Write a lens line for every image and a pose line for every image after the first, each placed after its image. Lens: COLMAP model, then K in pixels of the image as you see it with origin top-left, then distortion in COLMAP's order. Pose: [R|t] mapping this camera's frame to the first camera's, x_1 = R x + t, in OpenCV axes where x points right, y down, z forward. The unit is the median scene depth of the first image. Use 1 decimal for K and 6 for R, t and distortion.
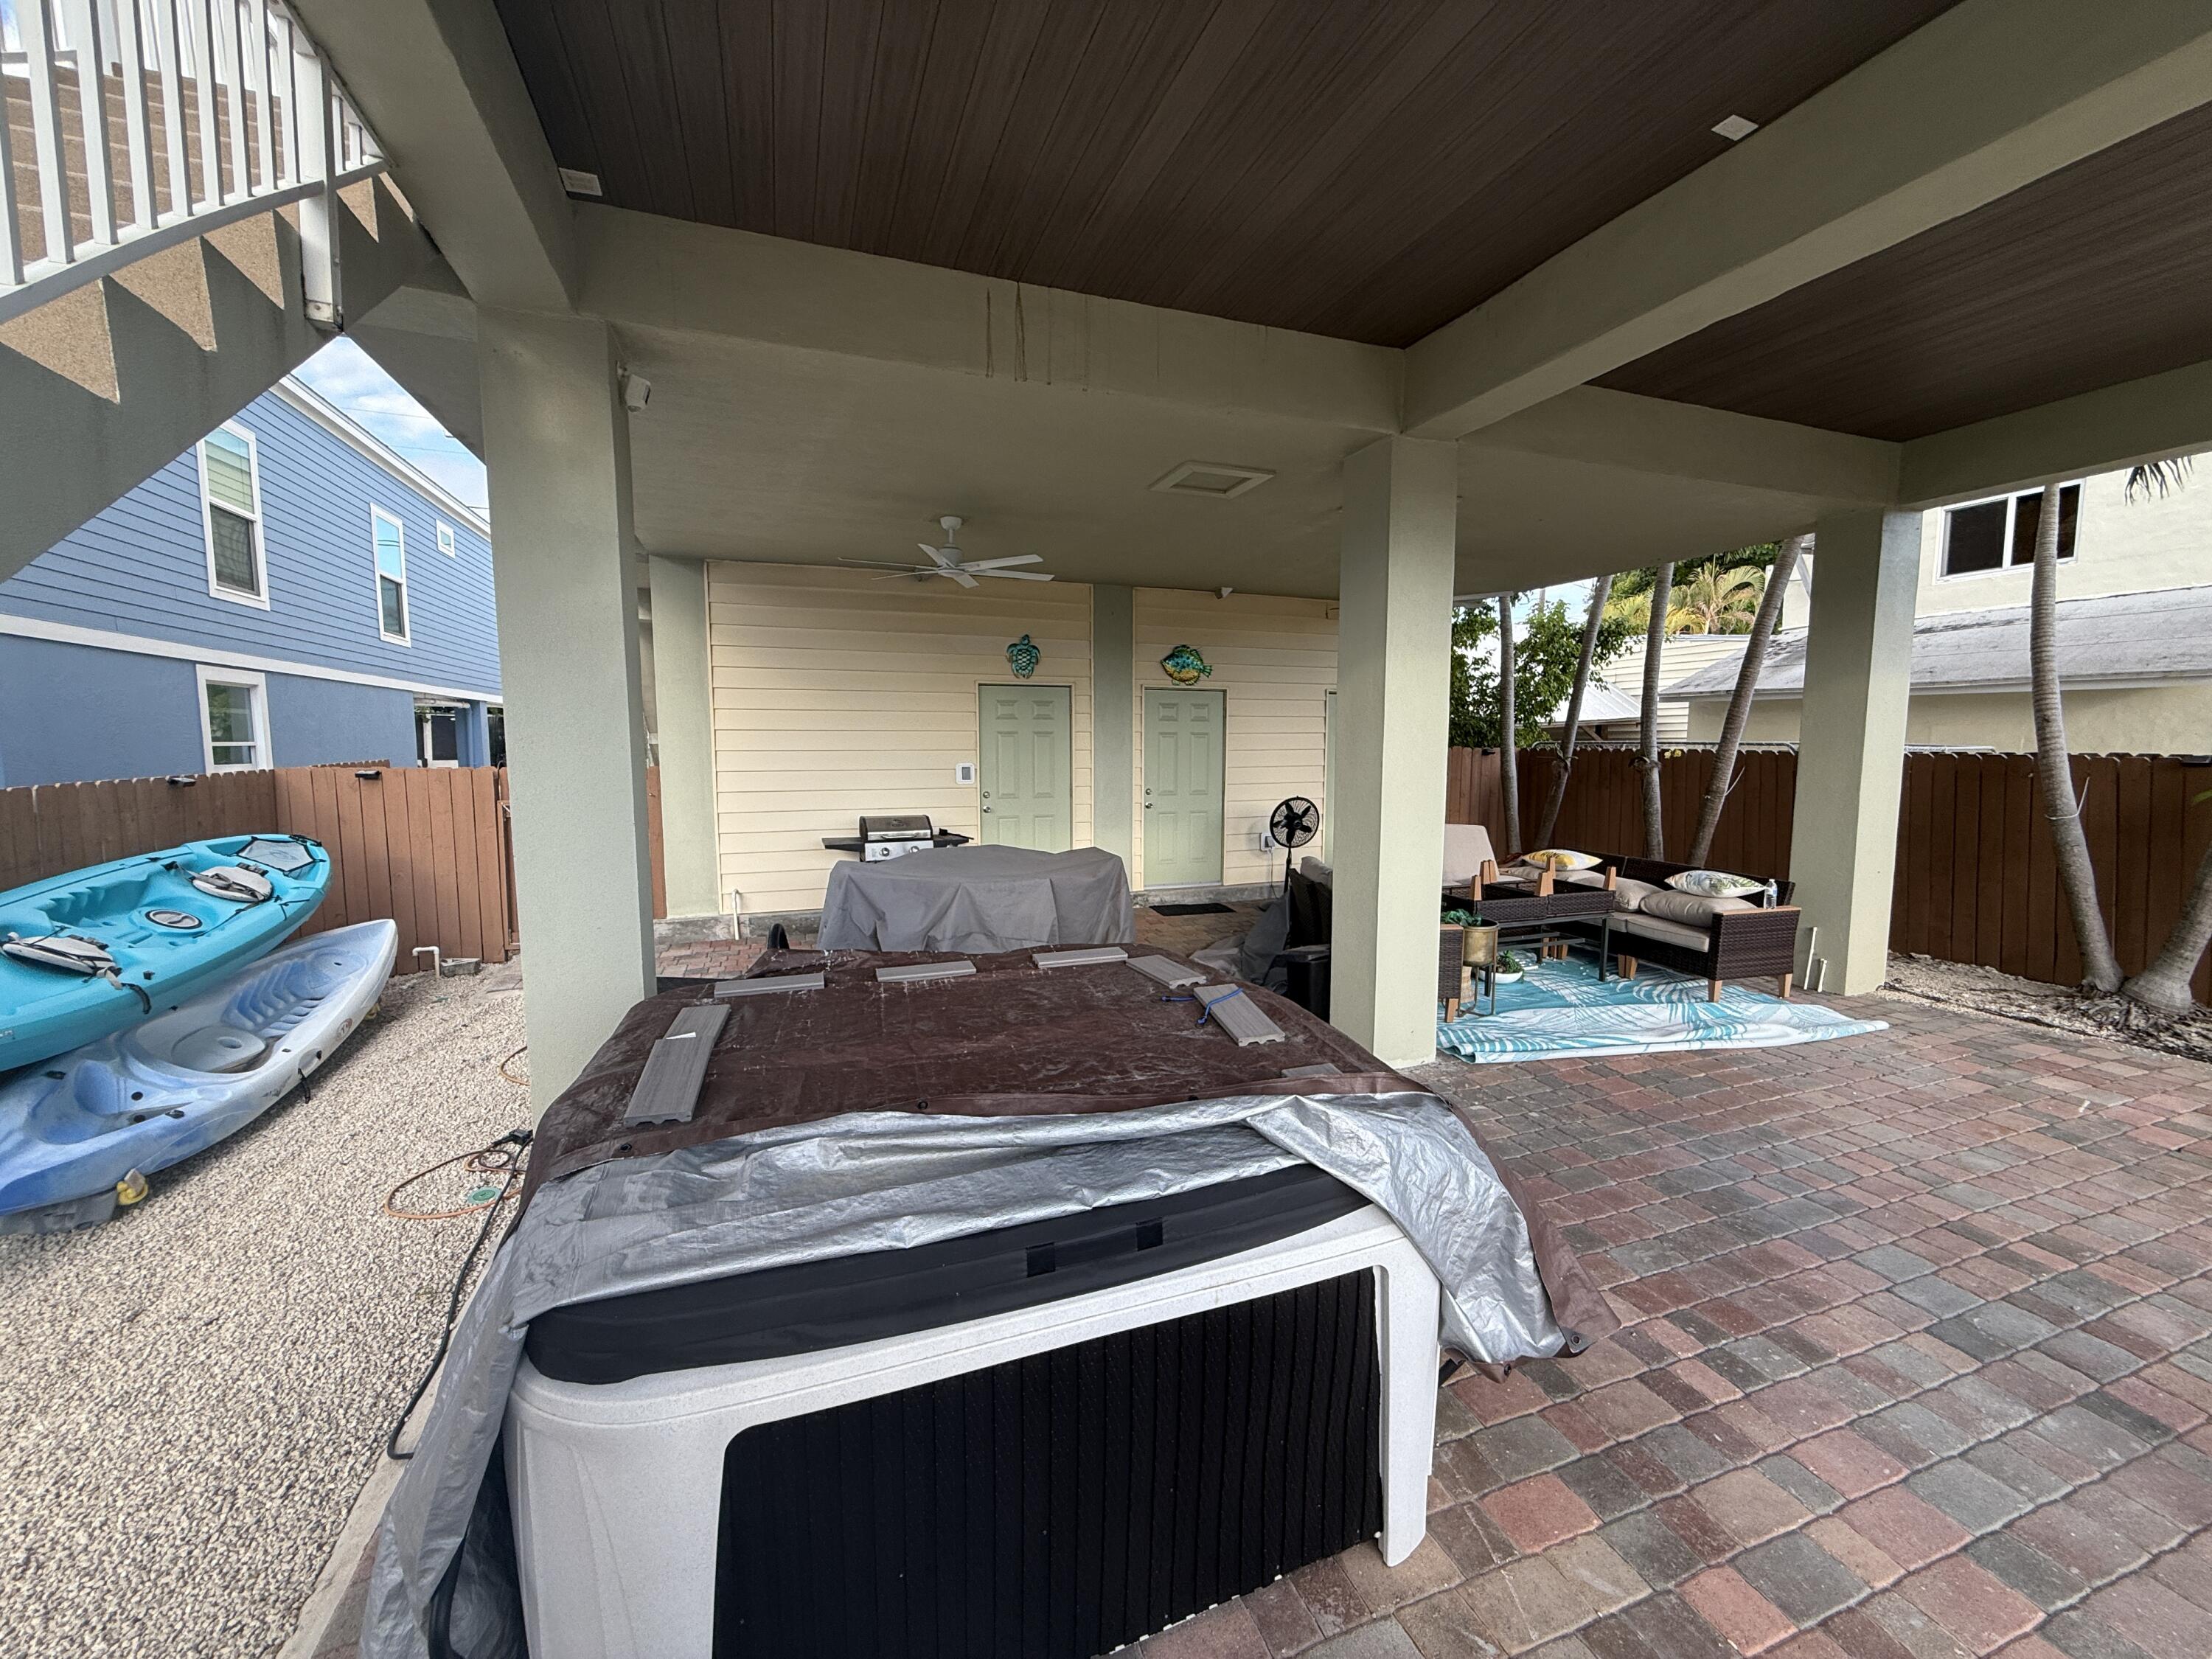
lens RADIAL K [[883.2, 0, 1088.4], [0, 883.2, 821.3], [0, 0, 1]] dist [0.000496, 0.000257]
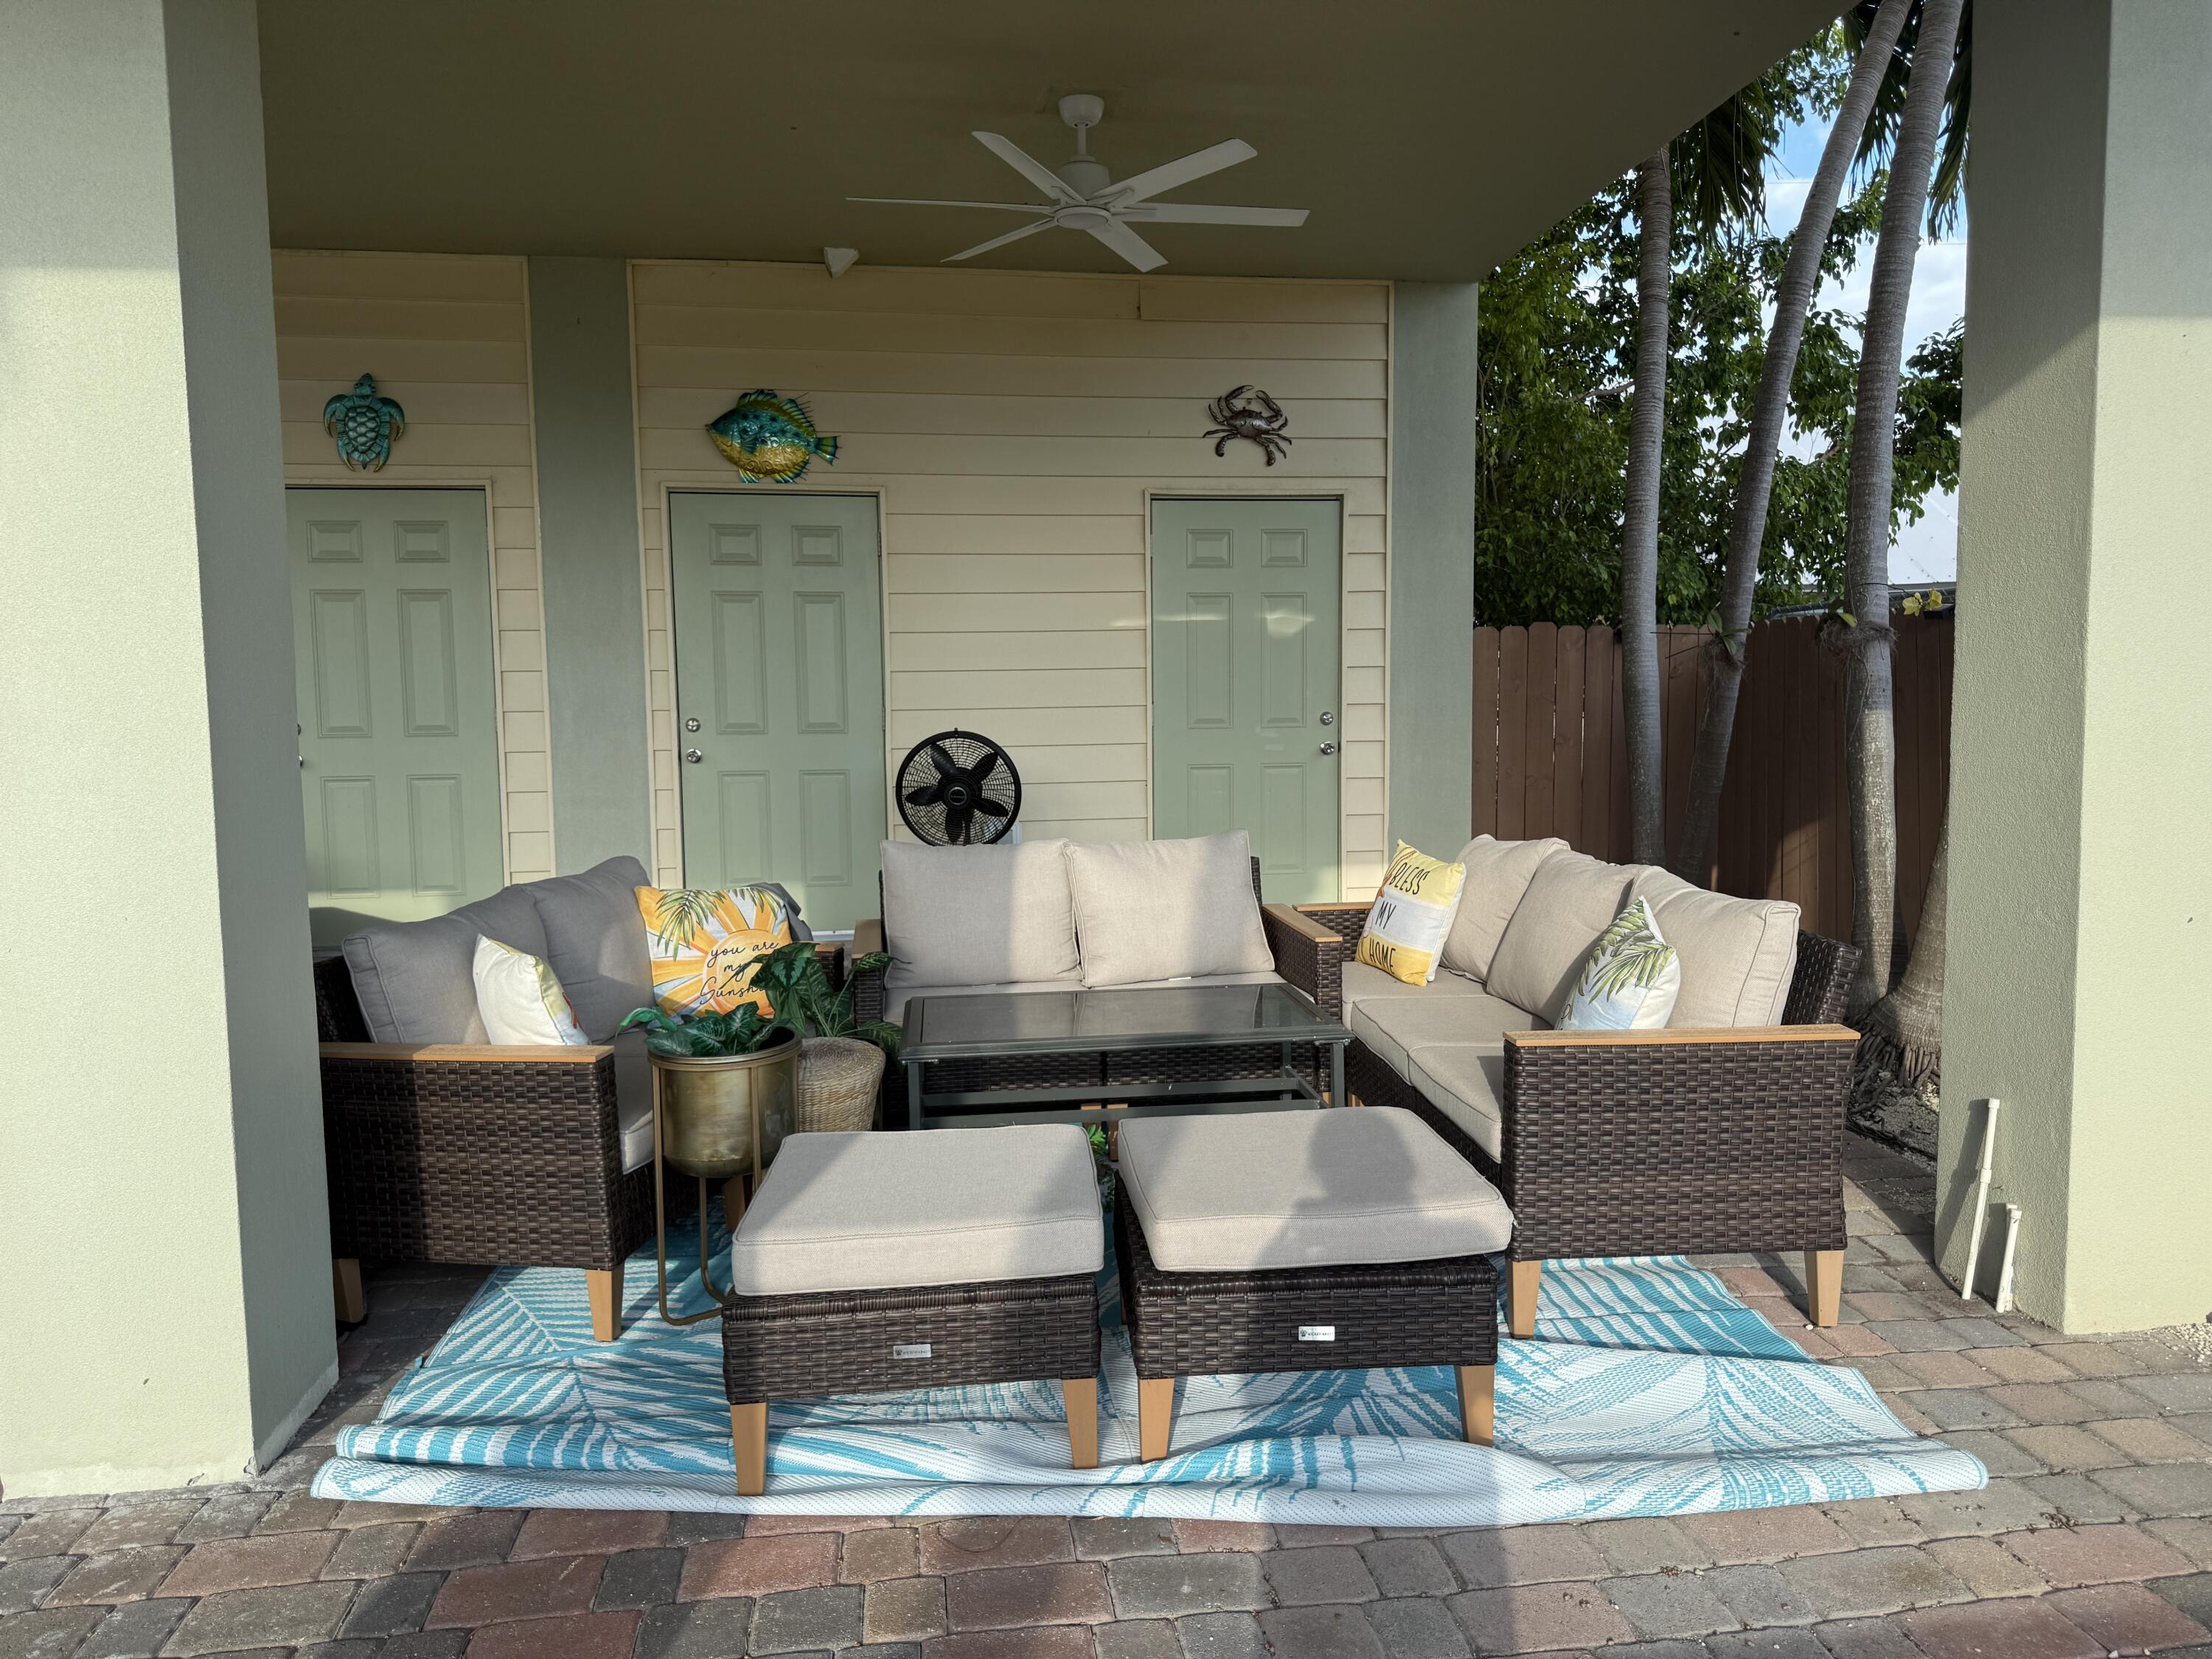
lens RADIAL K [[1552.5, 0, 1105.9], [0, 1552.5, 835.6], [0, 0, 1]] dist [0.006836, 0.000455]
pose [[0.977714, 0.006414, -0.209842, 0.454397], [-0.007198, 0.999970, -0.002970, 0.023894], [0.209817, 0.004415, 0.977731, 0.293146]]
